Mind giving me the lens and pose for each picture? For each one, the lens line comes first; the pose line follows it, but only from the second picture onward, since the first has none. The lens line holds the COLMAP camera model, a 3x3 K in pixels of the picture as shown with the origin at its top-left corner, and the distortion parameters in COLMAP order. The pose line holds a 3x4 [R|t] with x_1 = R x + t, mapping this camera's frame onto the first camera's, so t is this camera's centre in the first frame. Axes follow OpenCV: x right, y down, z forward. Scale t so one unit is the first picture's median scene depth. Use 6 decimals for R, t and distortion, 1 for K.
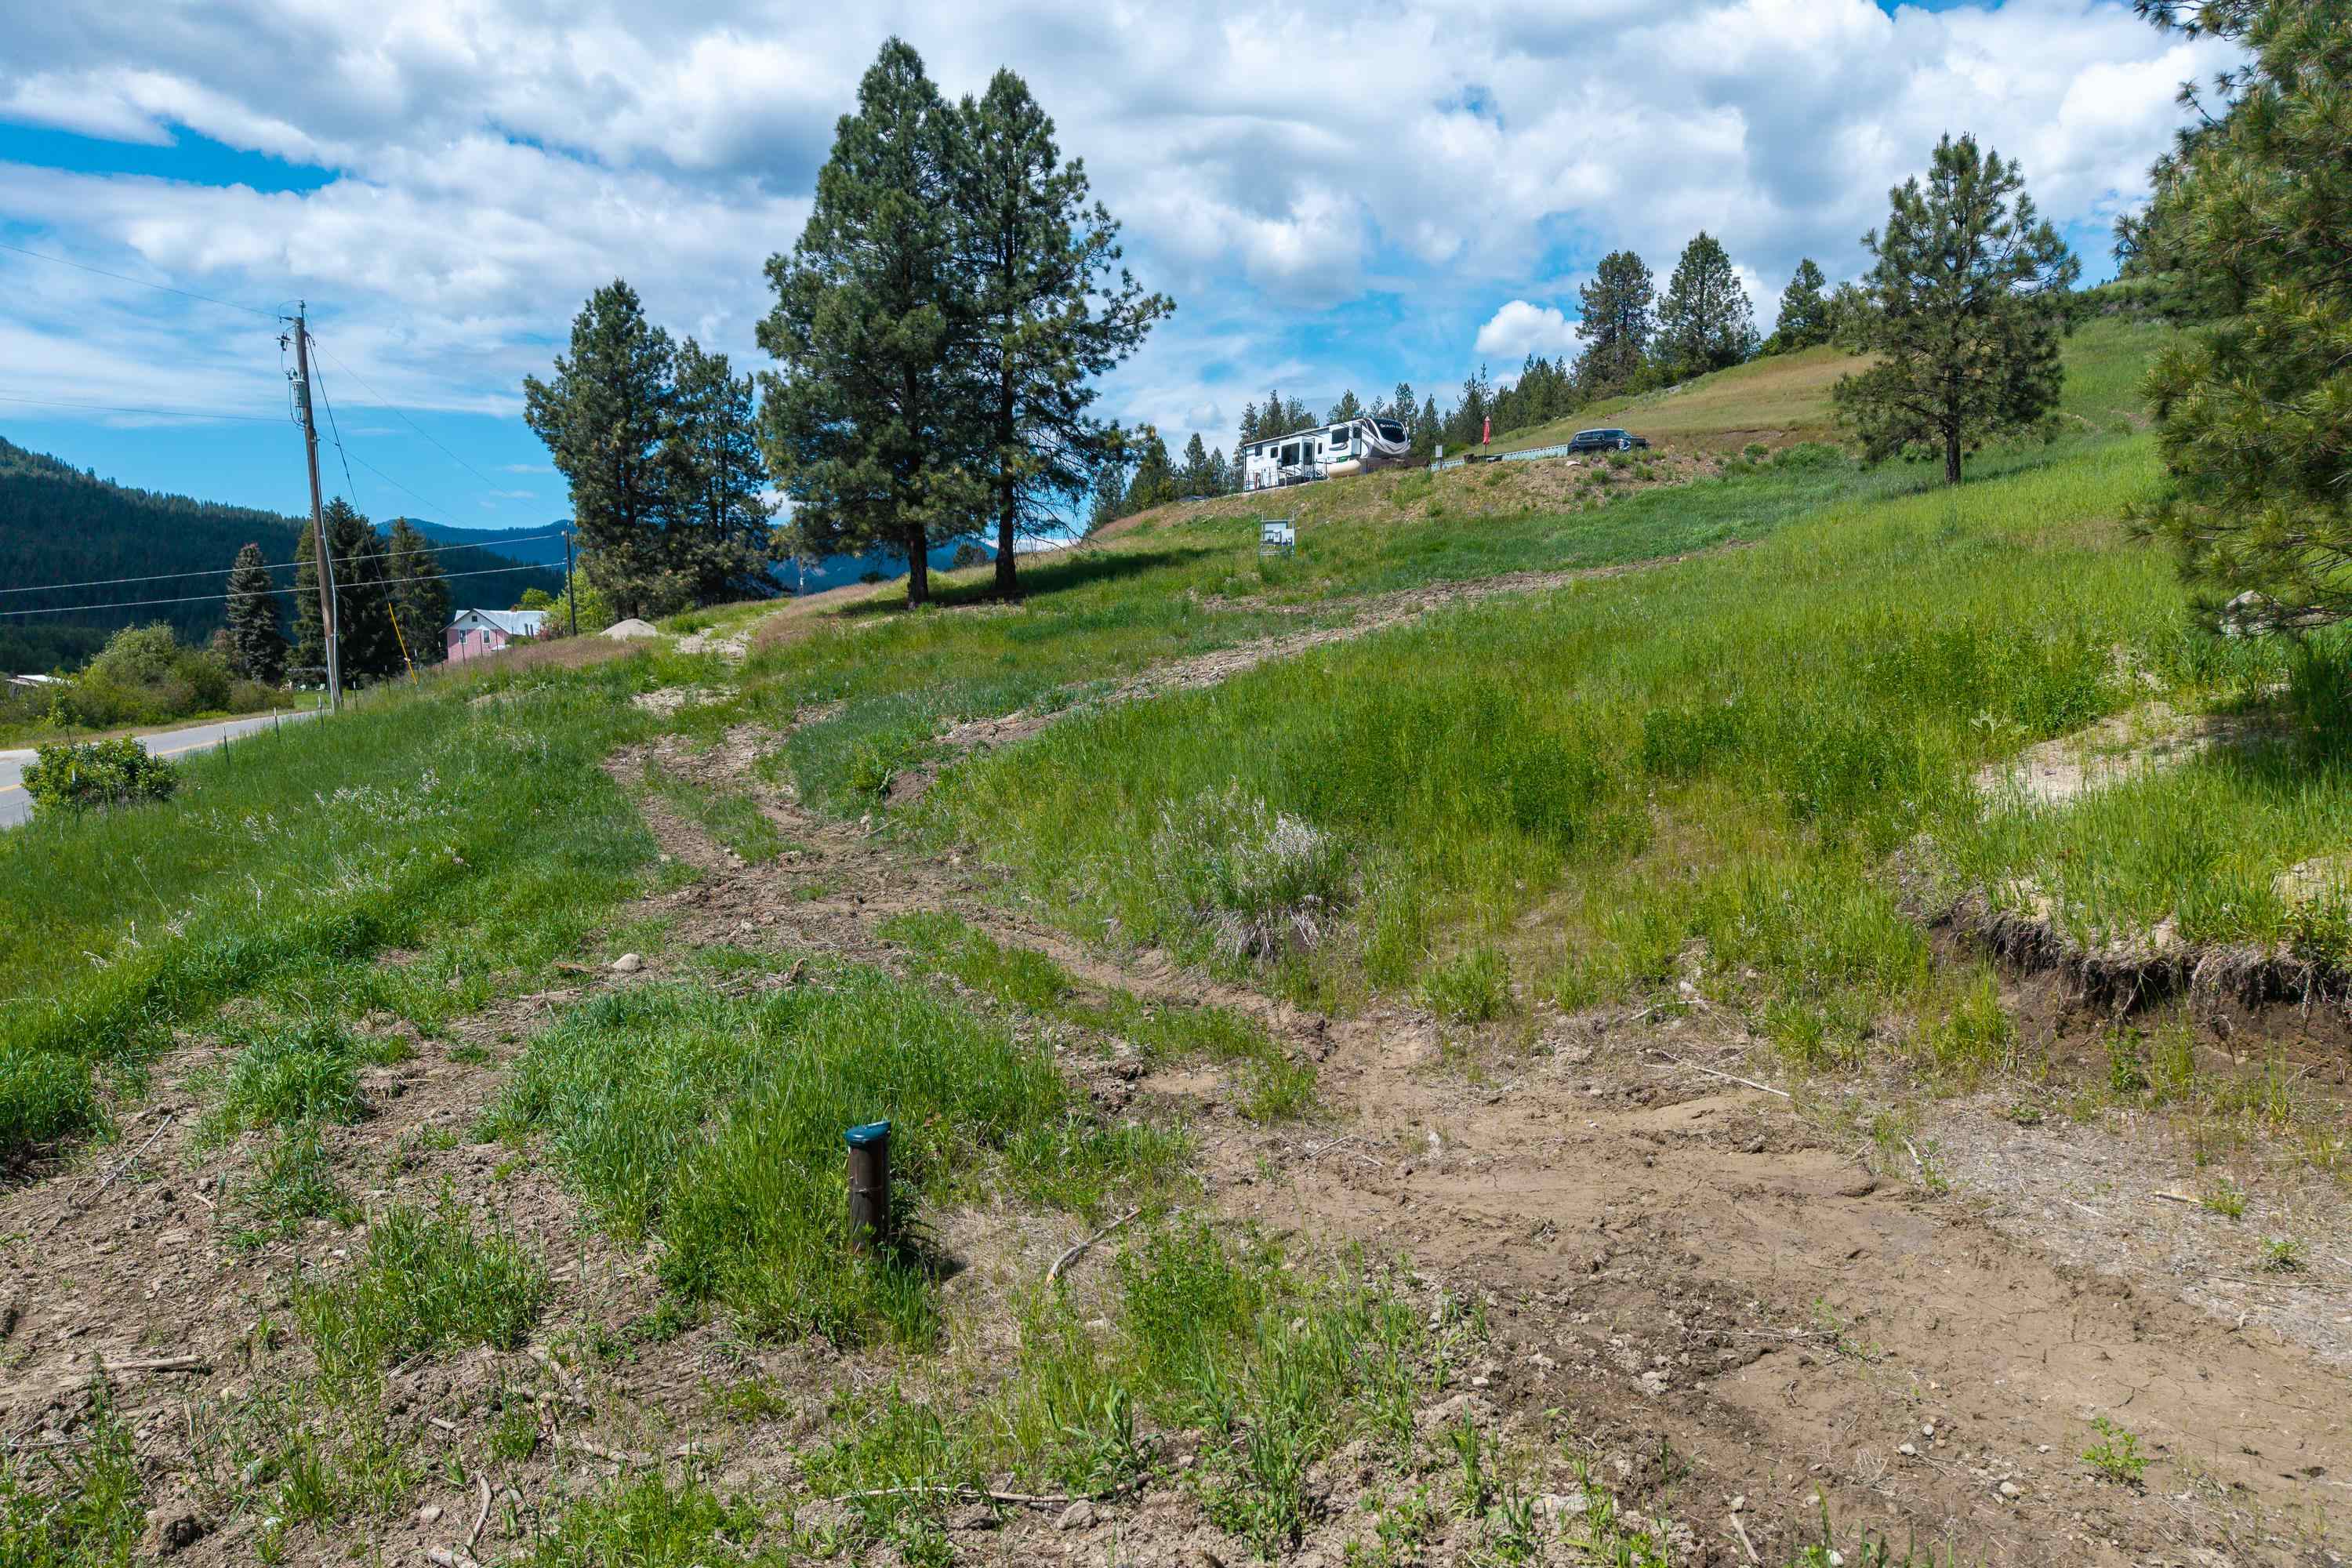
lens RADIAL K [[1643.4, 0, 1176.0], [0, 1643.4, 784.0], [0, 0, 1]] dist [0.036113, -0.005083]
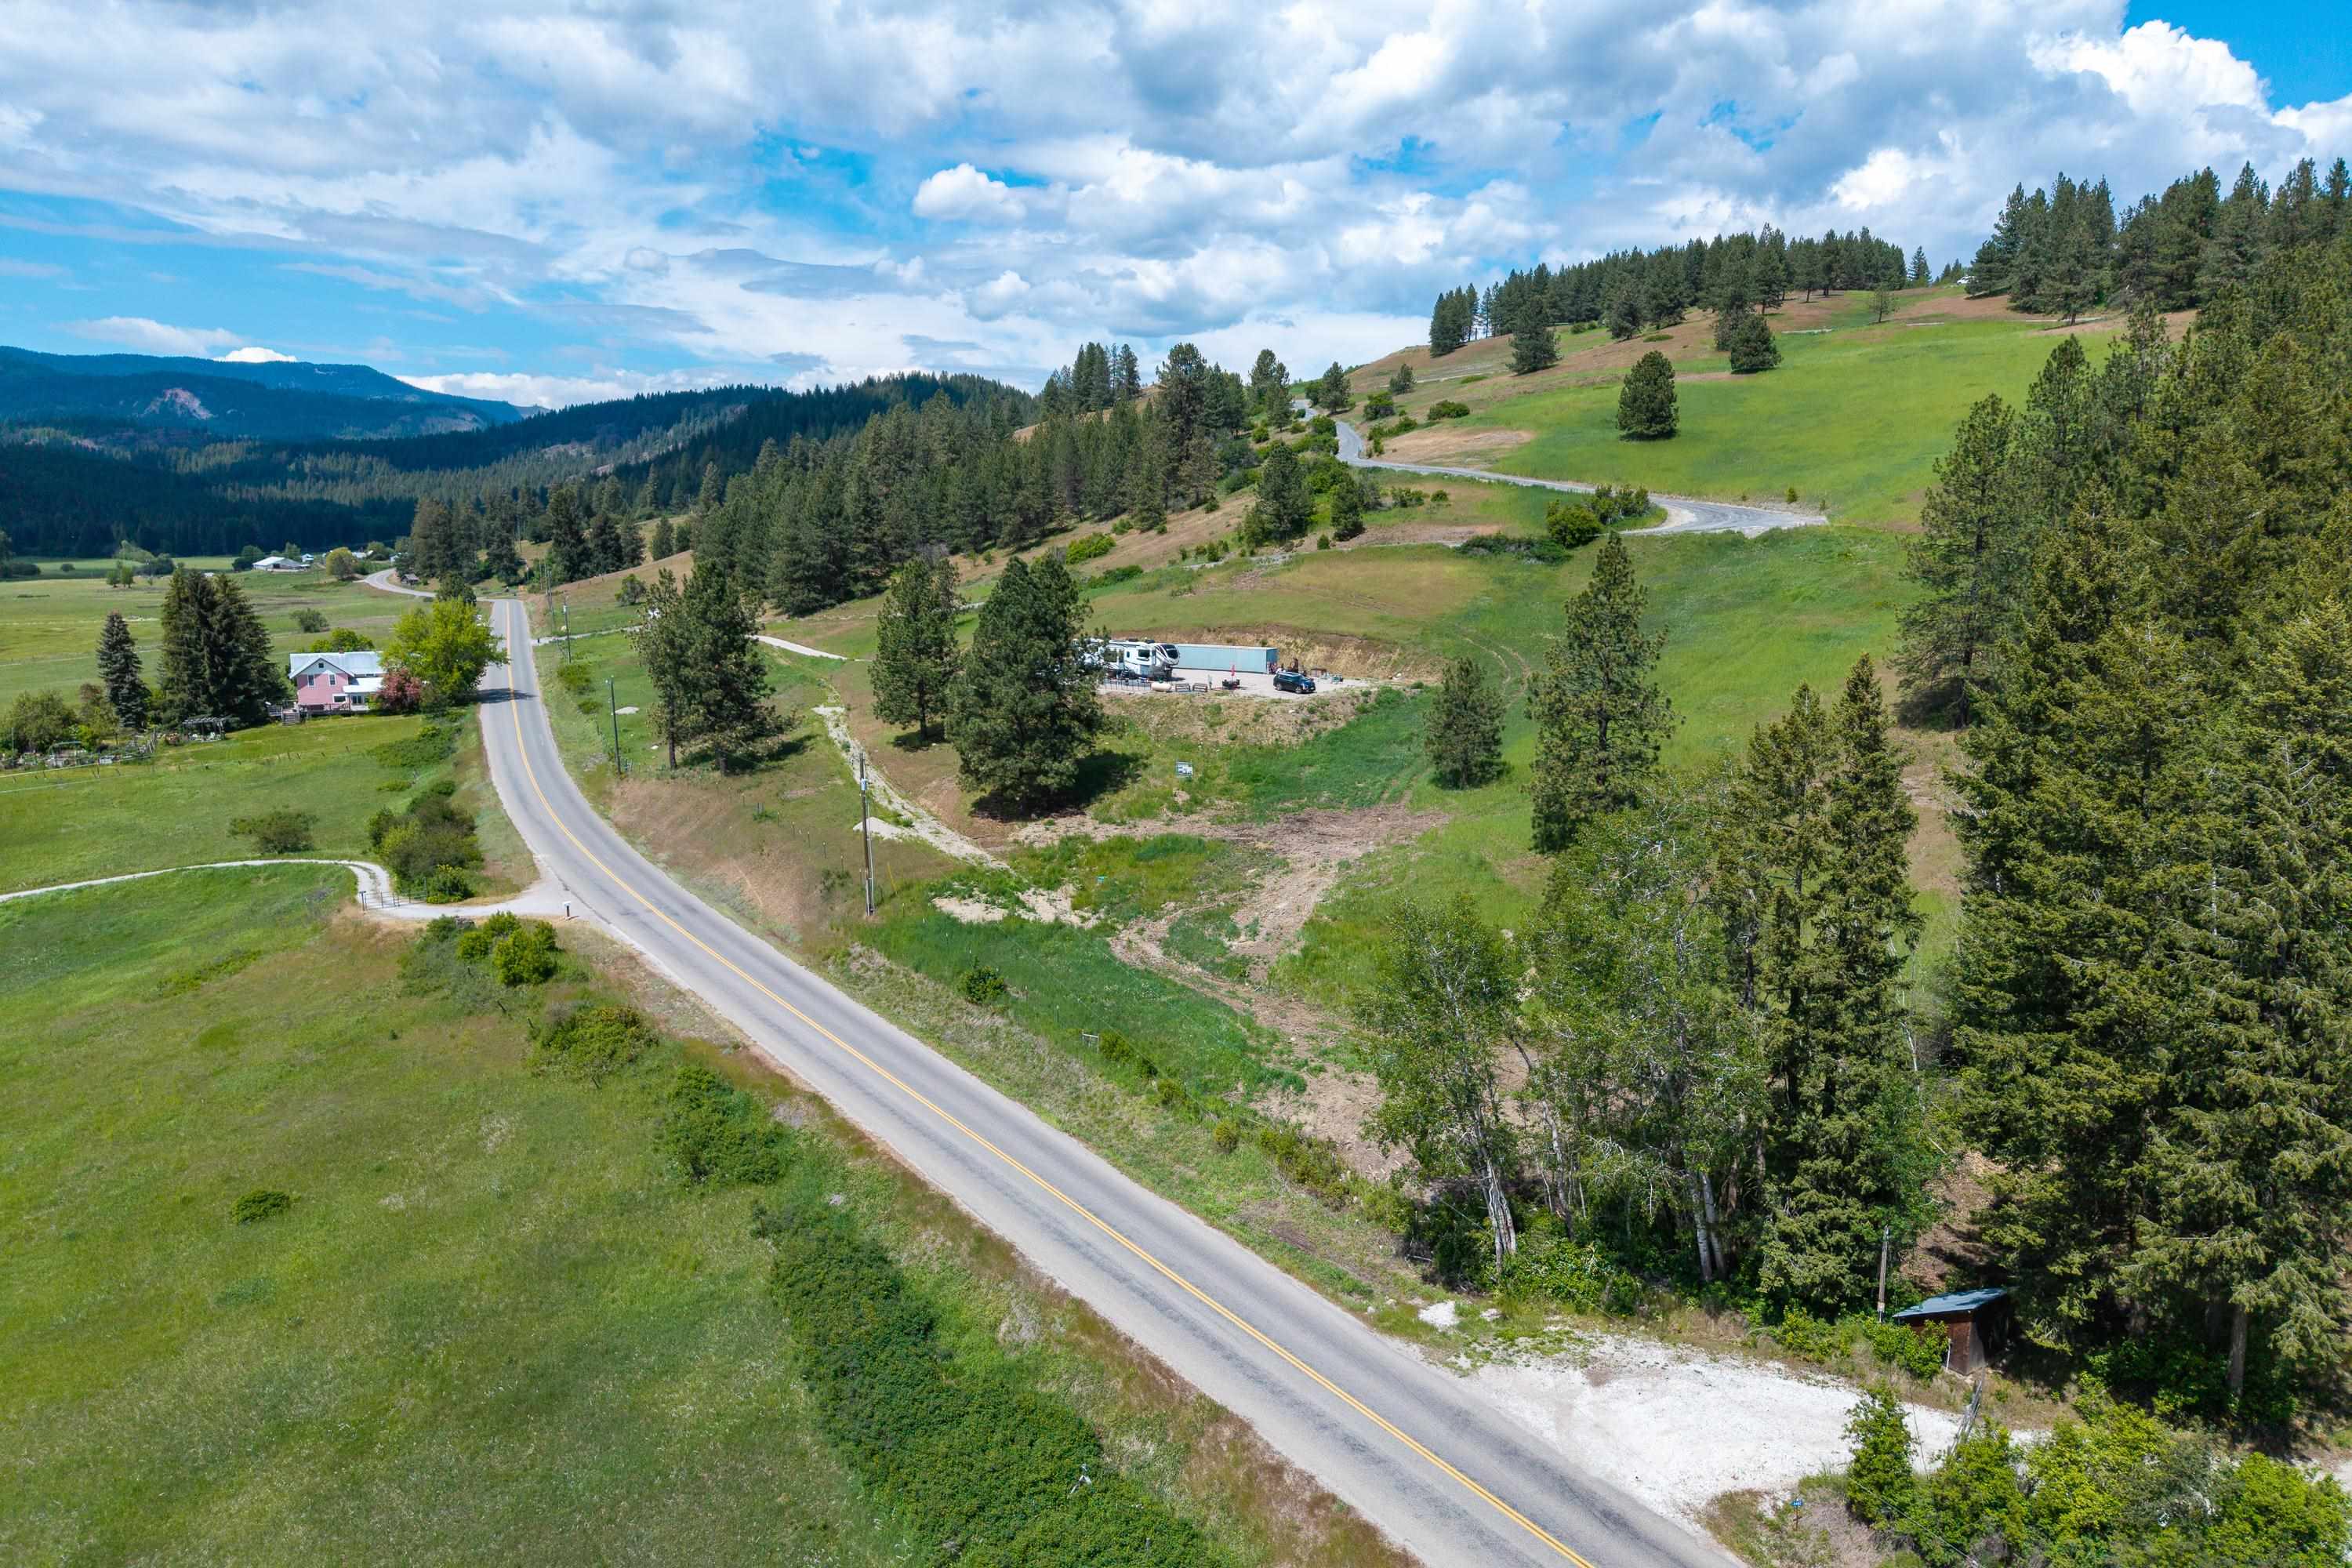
lens RADIAL K [[1622.4, 0, 1181.3], [0, 1622.4, 839.6], [0, 0, 1]] dist [0.107675, -0.107591]
pose [[0.947402, -0.060713, 0.314236, -0.531144], [0.021226, 0.991600, 0.127591, -0.283118], [-0.319343, -0.114210, 0.940732, -0.887610]]
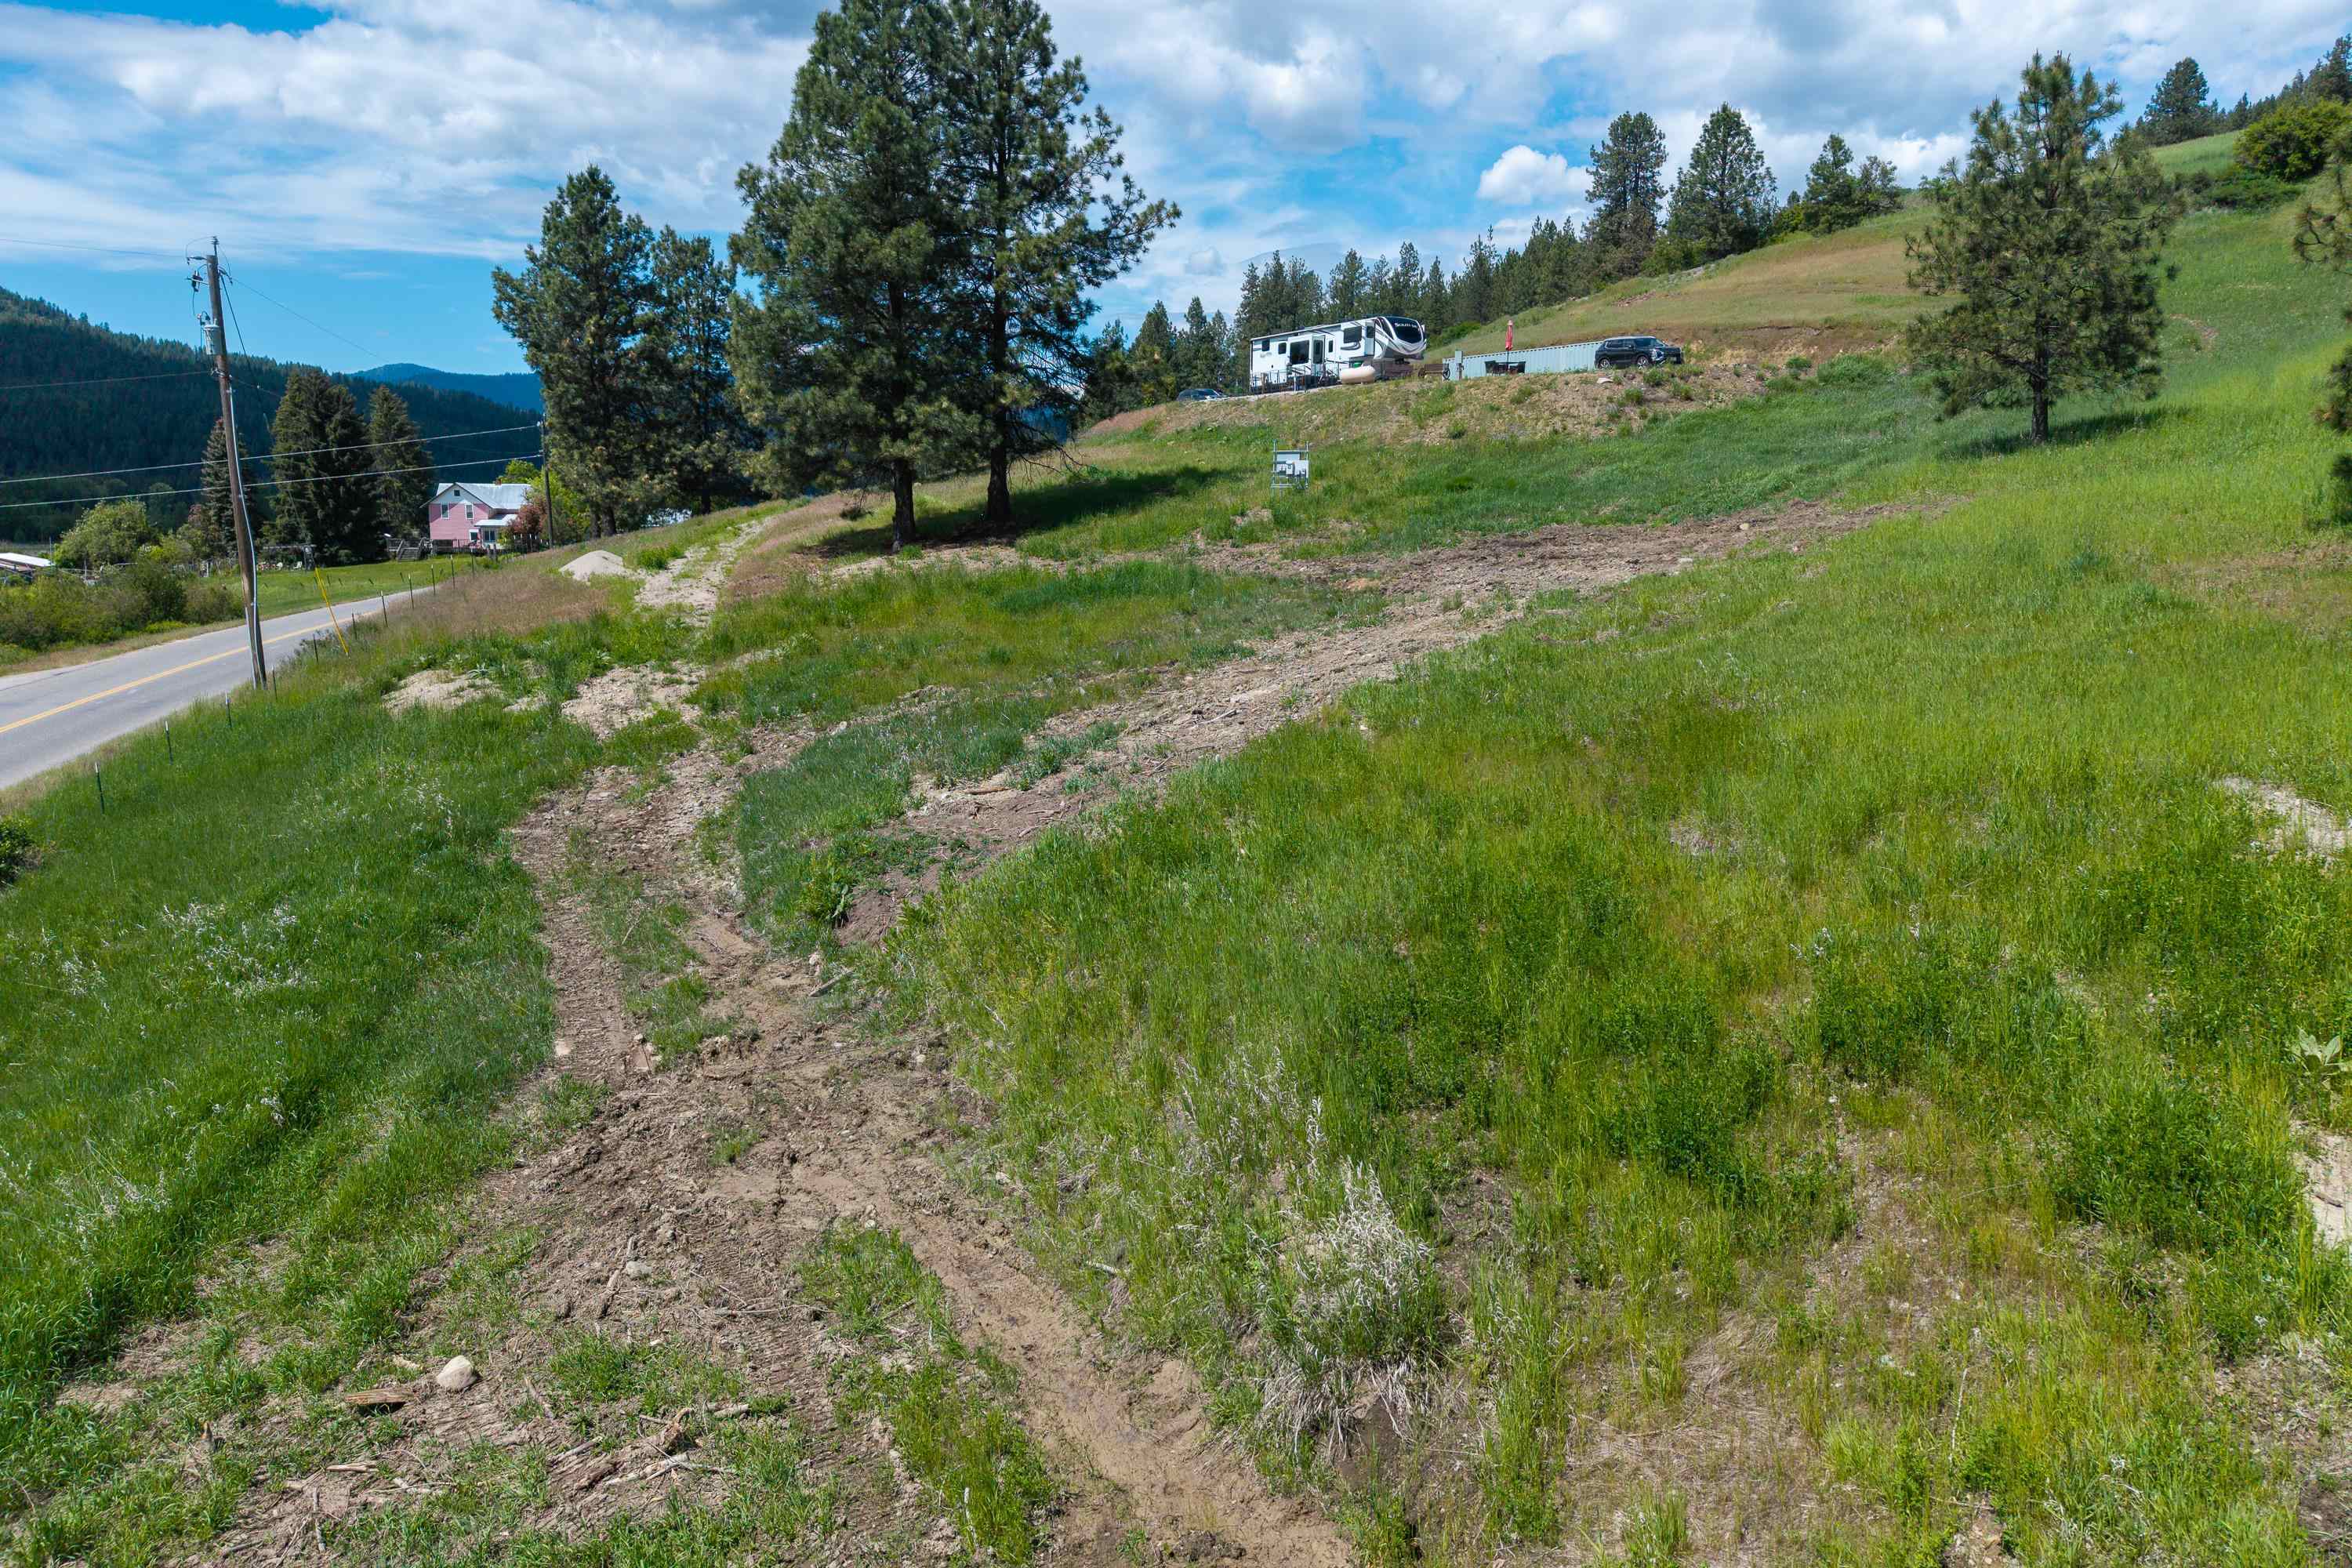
lens RADIAL K [[1641.8, 0, 1176.3], [0, 1641.8, 659.4], [0, 0, 1]] dist [0.035343, -0.005752]
pose [[0.999997, 0.002290, 0.001251, -0.003144], [-0.002312, 0.999838, 0.017850, -0.049449], [-0.001210, -0.017852, 0.999840, 0.059244]]
